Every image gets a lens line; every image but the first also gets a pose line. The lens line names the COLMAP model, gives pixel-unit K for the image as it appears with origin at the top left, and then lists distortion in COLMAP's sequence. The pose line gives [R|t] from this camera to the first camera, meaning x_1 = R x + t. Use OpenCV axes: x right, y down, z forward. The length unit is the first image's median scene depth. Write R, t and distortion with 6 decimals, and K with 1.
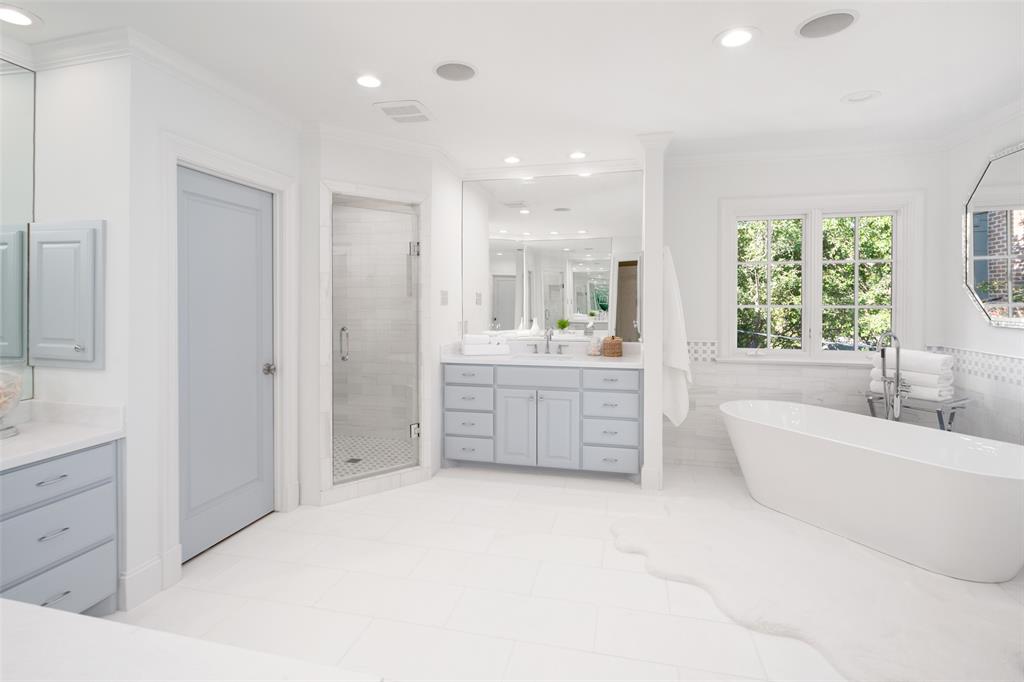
lens RADIAL K [[487.4, 0, 500.0], [0, 487.4, 305.1], [0, 0, 1]] dist [0.000047, -0.000585]
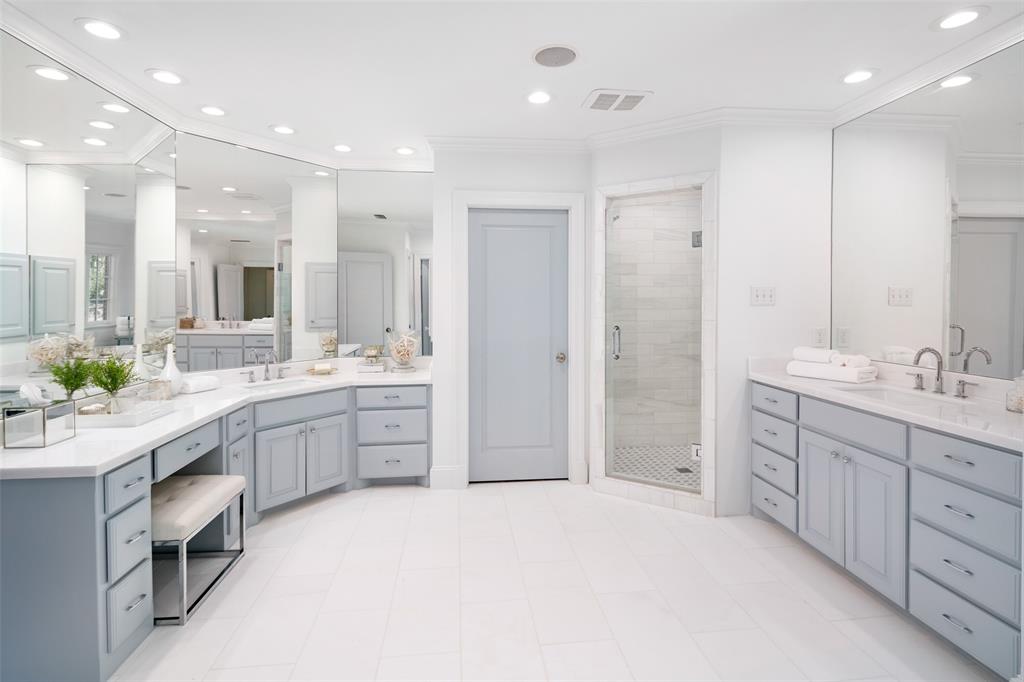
lens RADIAL K [[487.4, 0, 511.9], [0, 487.4, 306.4], [0, 0, 1]] dist [0.000047, -0.000585]
pose [[0.350120, 0.007938, -0.936671, 0.531582], [-0.004048, 0.999968, 0.006962, -0.002819], [0.936696, 0.001354, 0.350140, 0.412342]]
